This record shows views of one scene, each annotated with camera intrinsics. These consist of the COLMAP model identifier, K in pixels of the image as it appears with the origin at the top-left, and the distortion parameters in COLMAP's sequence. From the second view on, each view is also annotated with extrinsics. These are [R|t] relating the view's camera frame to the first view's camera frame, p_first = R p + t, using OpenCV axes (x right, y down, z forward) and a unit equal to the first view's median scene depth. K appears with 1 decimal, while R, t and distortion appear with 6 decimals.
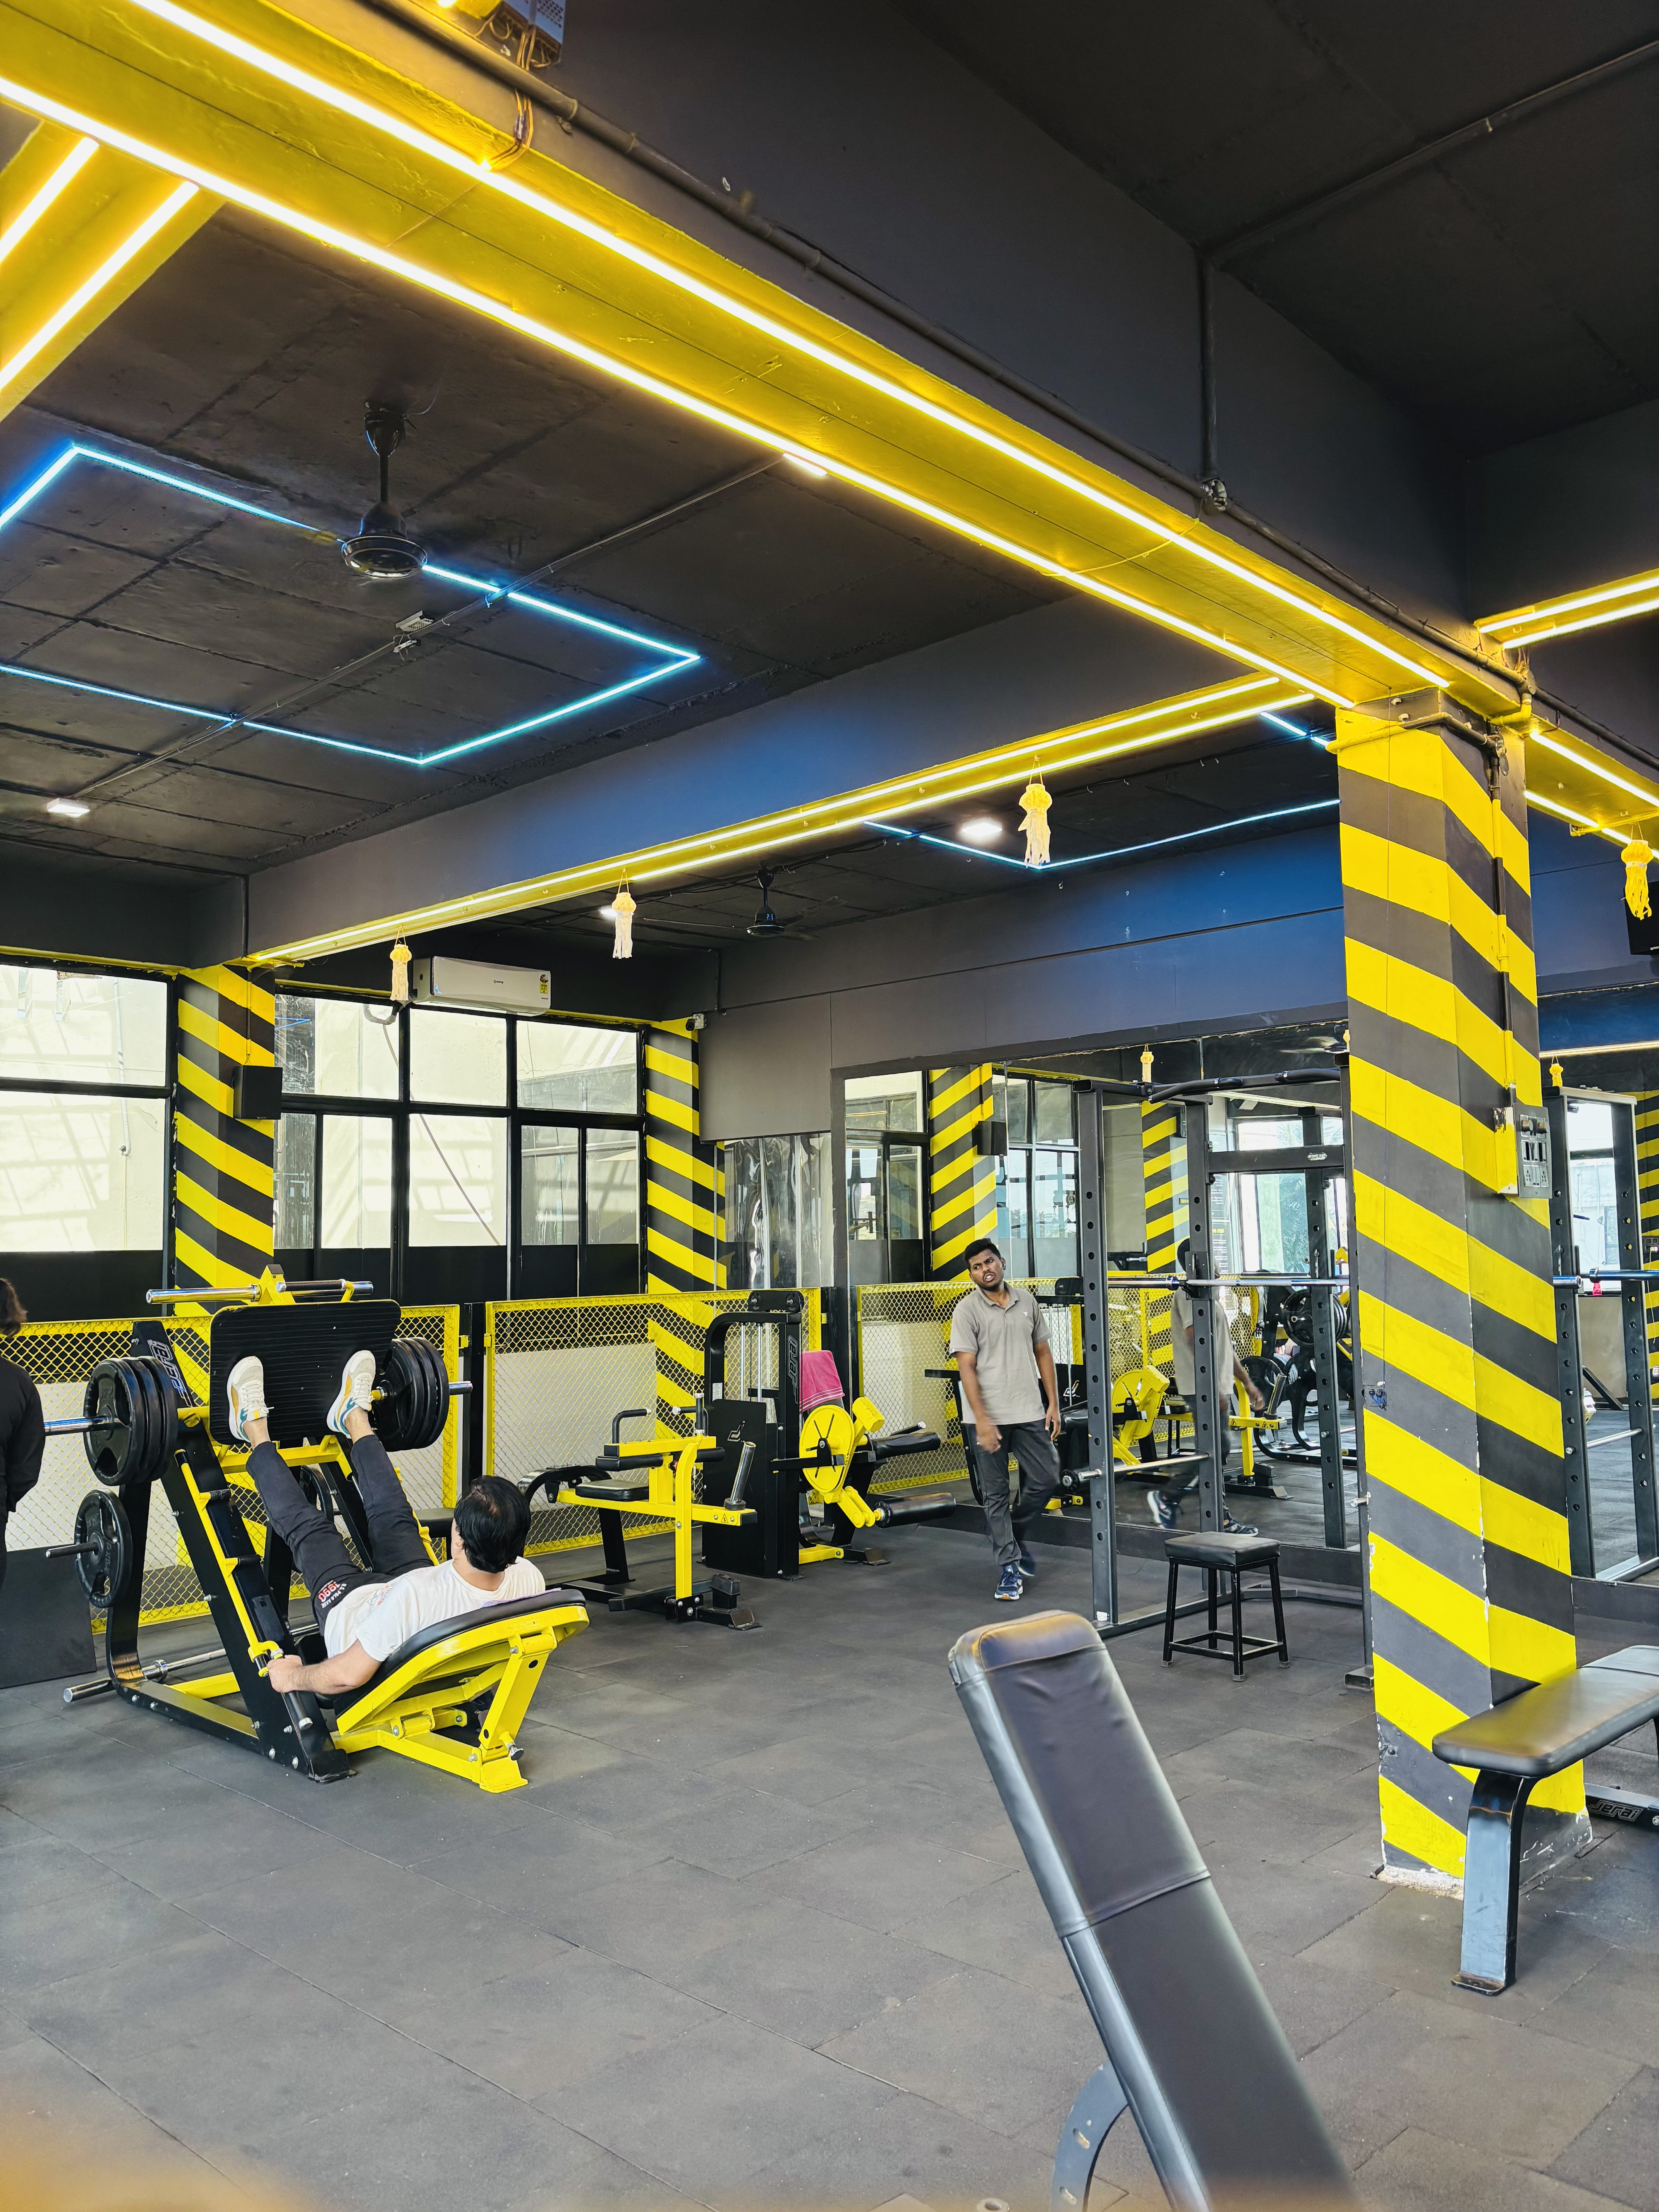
lens RADIAL K [[1673.3, 0, 826.7], [0, 1673.3, 1109.4], [0, 0, 1]] dist [0.061217, -0.059357]
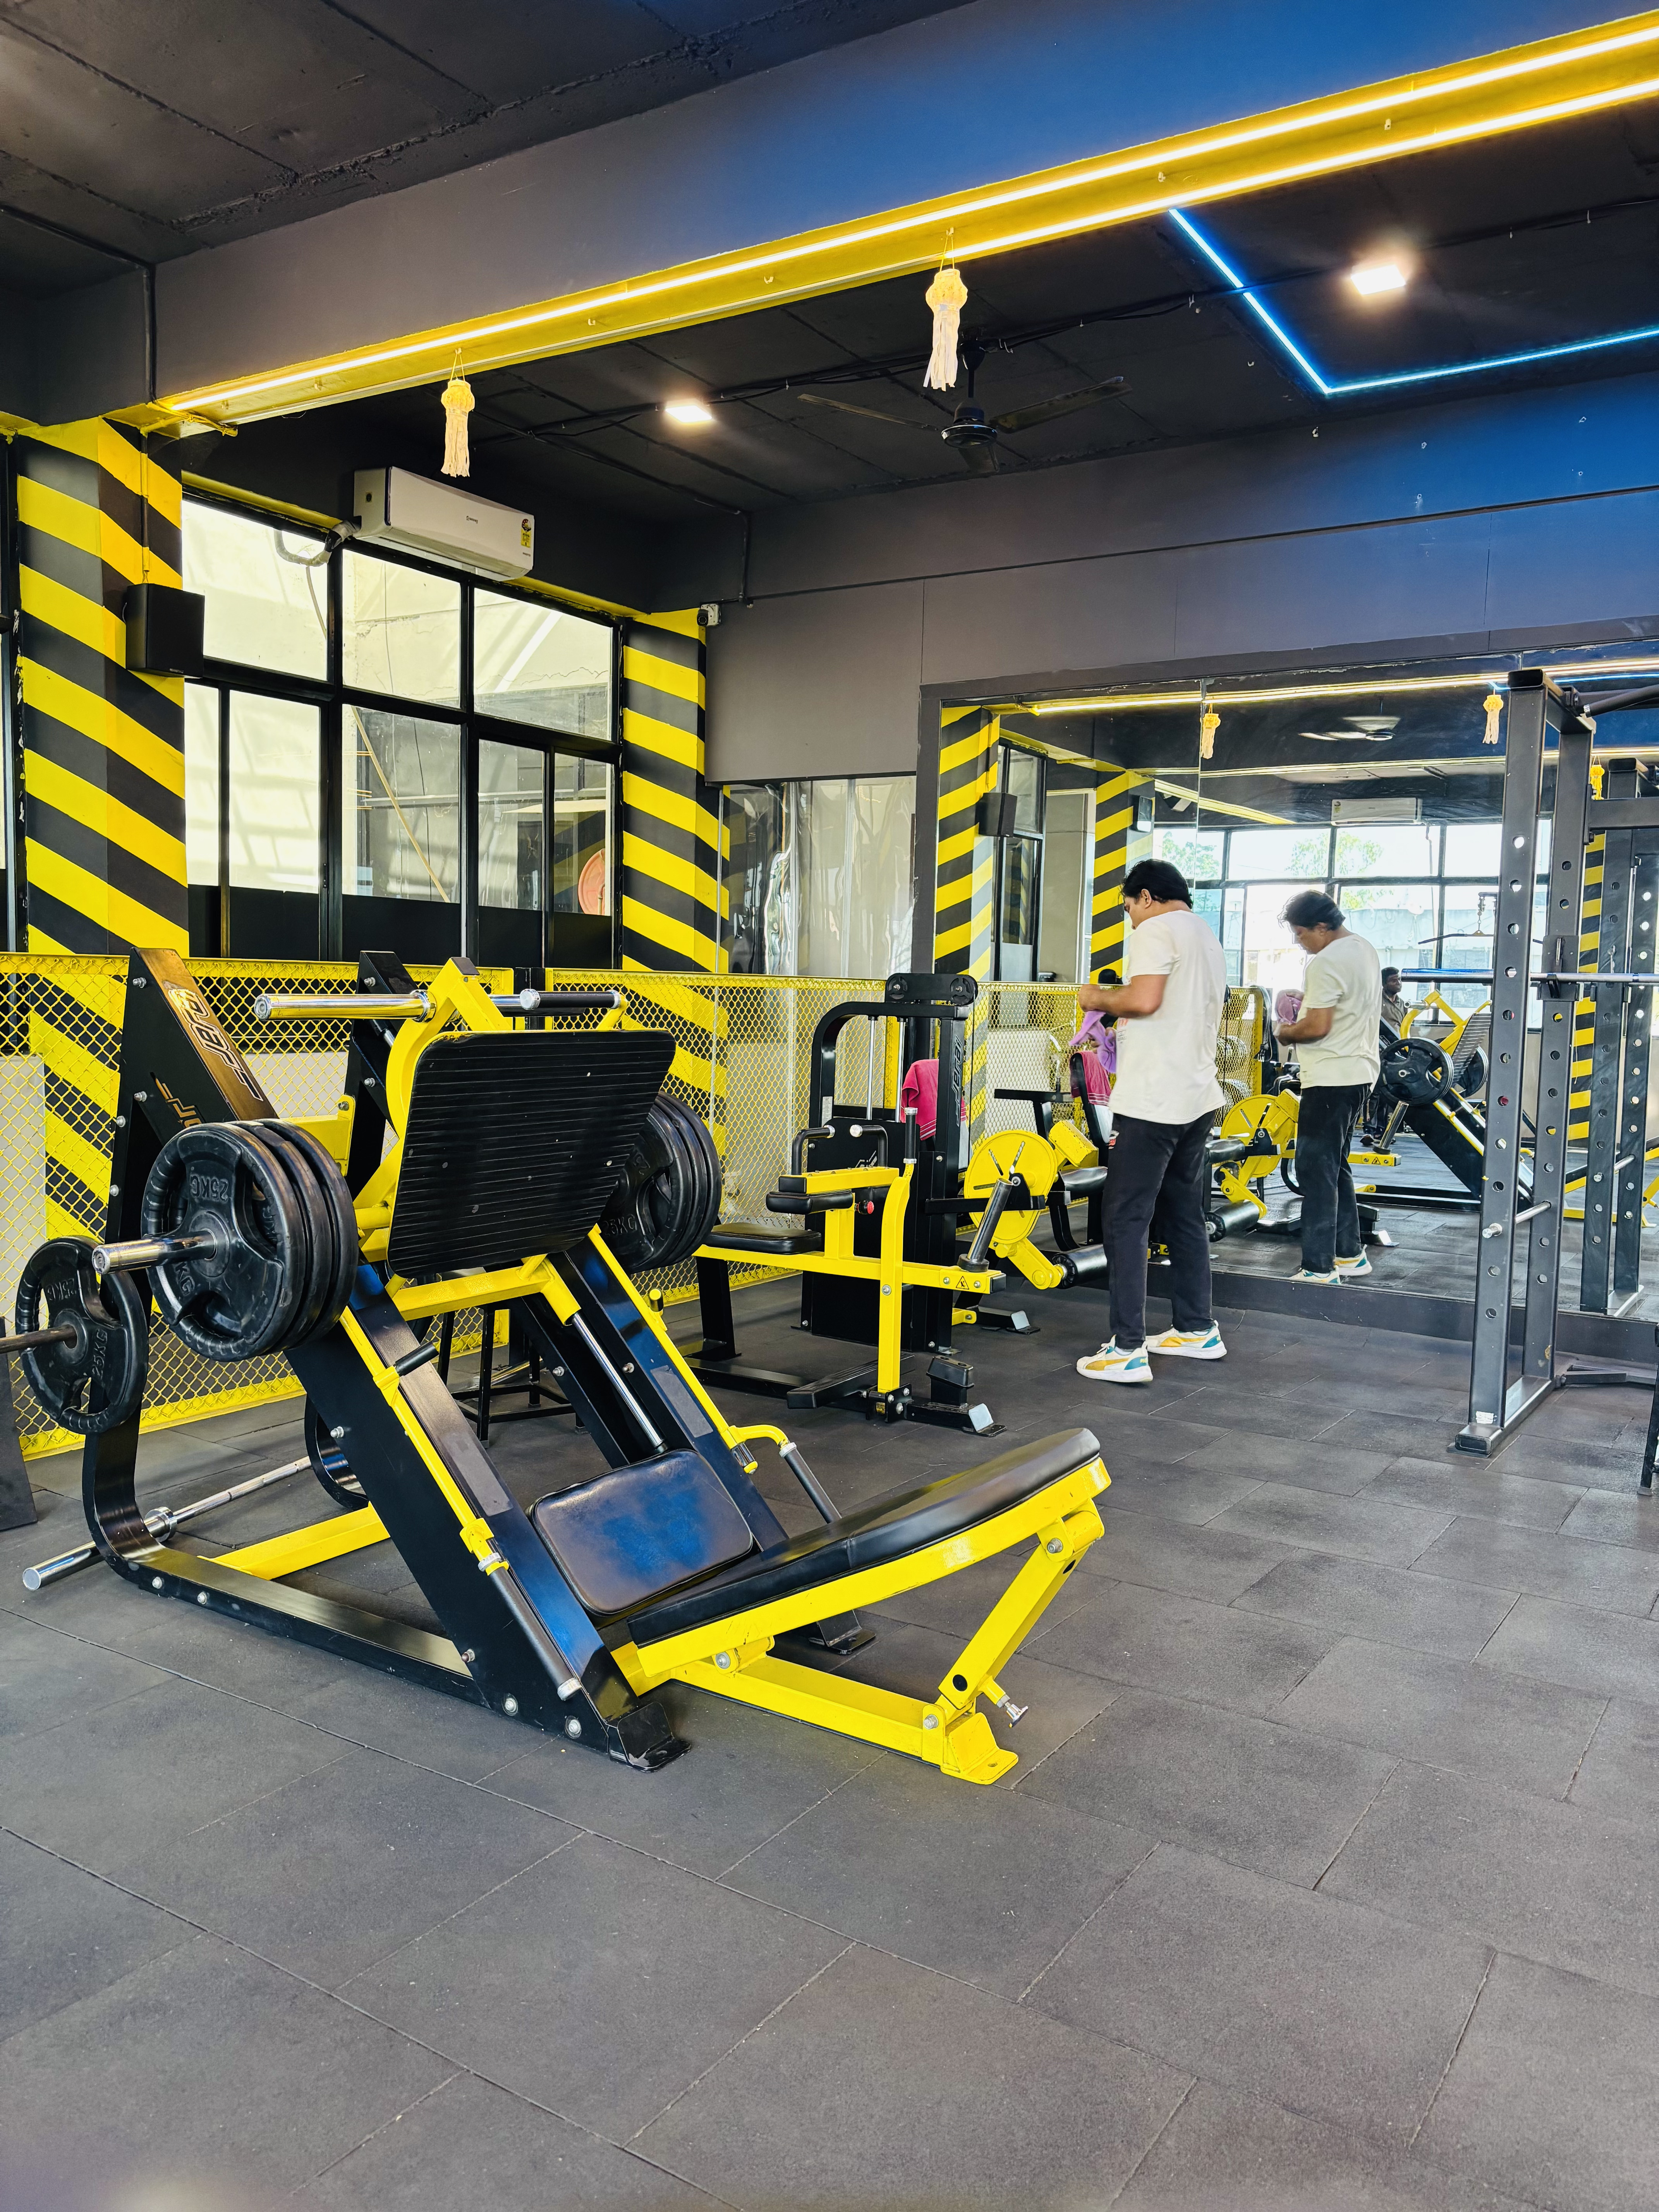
lens RADIAL K [[1665.9, 0, 832.7], [0, 1665.9, 1124.5], [0, 0, 1]] dist [0.058295, -0.086244]
pose [[0.979902, 0.025273, 0.197874, -0.203280], [-0.058340, 0.984880, 0.163118, 0.055435], [-0.190760, -0.171384, 0.966560, 0.284255]]
